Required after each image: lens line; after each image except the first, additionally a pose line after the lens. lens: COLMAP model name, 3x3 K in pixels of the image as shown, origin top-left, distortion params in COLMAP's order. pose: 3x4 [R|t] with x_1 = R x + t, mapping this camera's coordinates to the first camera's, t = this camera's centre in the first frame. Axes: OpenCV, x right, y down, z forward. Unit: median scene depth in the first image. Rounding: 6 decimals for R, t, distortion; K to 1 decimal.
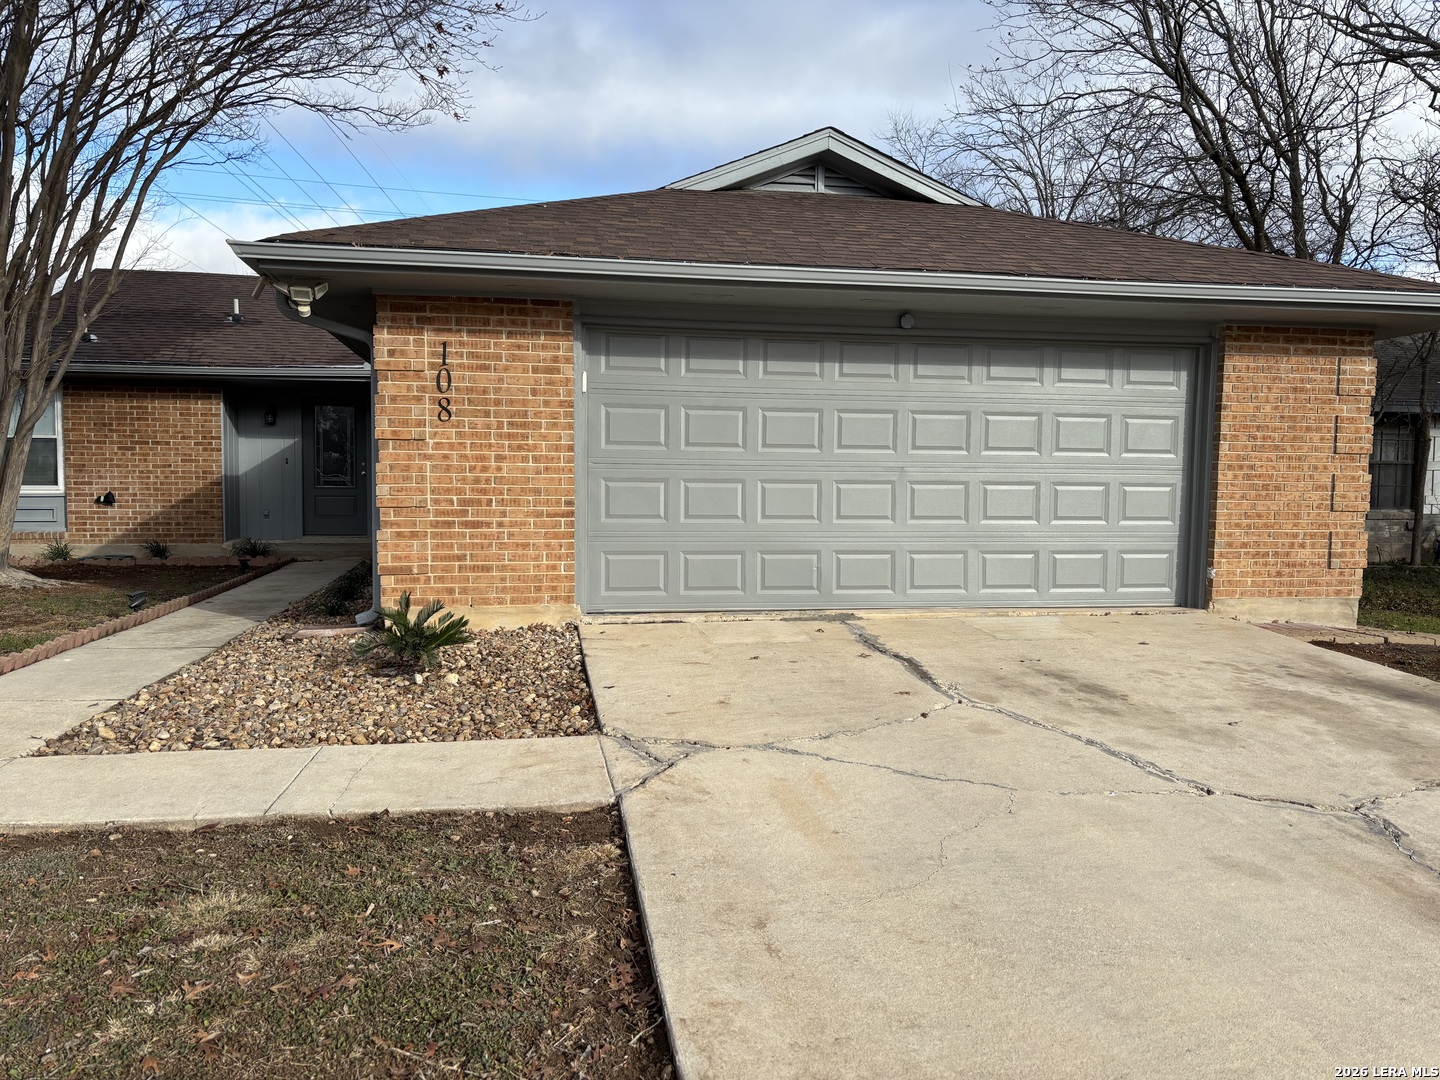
lens RADIAL K [[1079.0, 0, 701.7], [0, 1079.0, 539.3], [0, 0, 1]] dist [0.028479, -0.022771]
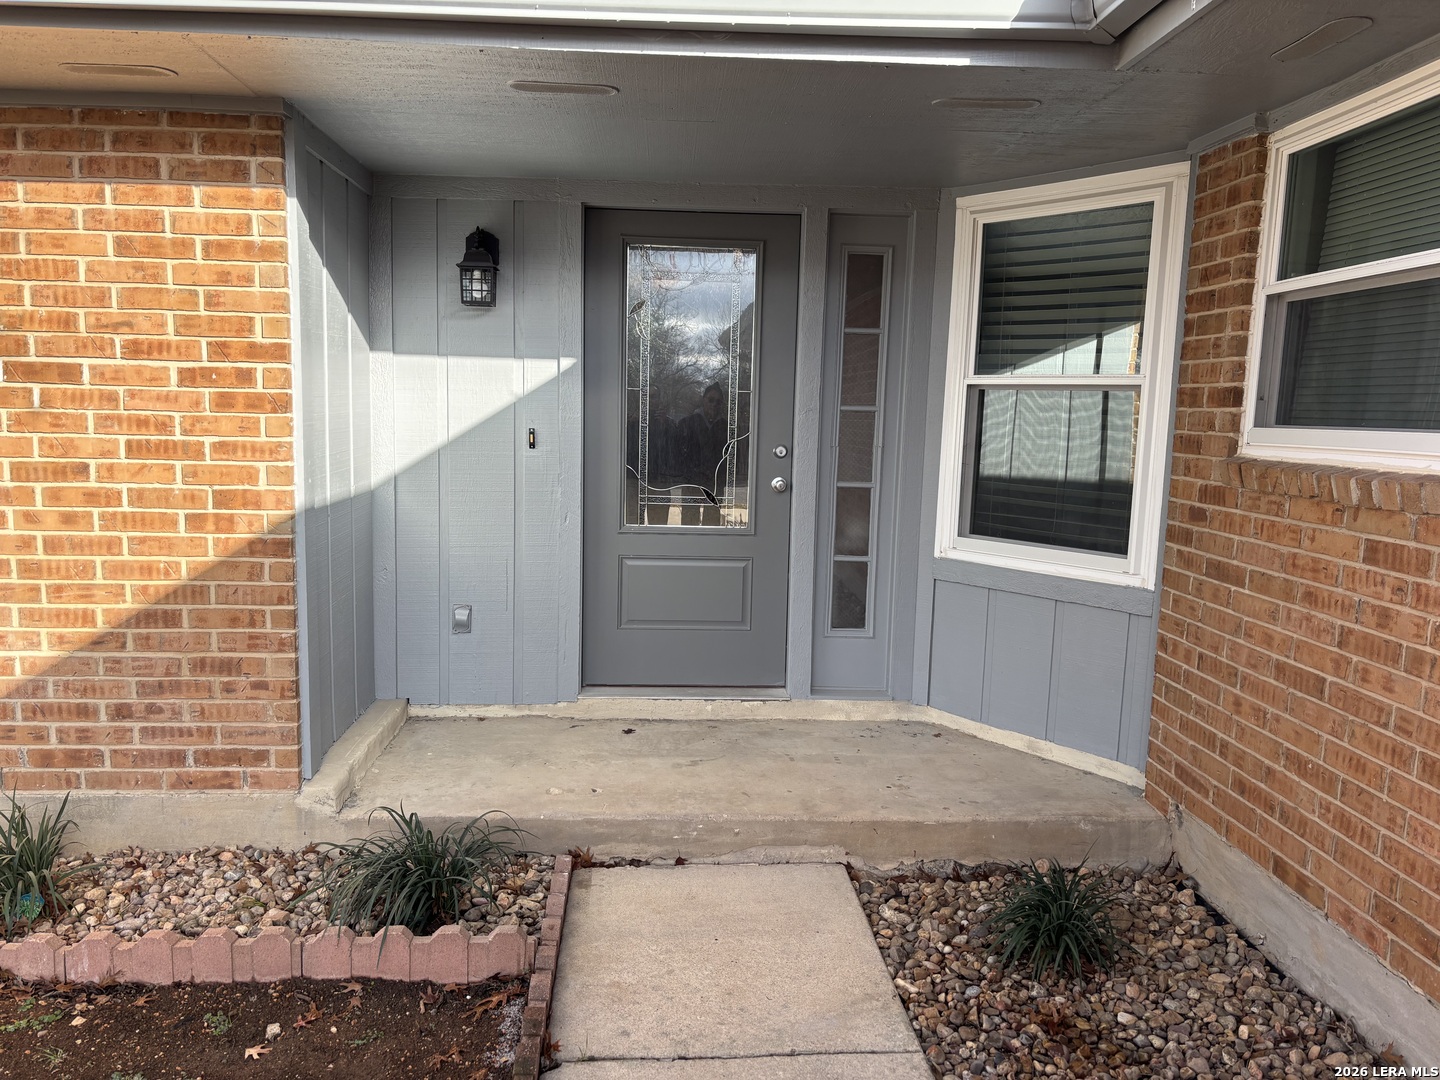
lens RADIAL K [[1079.0, 0, 692.3], [0, 1079.0, 542.3], [0, 0, 1]] dist [0.028479, -0.022771]
pose [[0.989729, 0.032244, -0.139271, -0.540939], [-0.022614, 0.997278, 0.070183, -0.118746], [0.141154, -0.066312, 0.987764, 1.301370]]
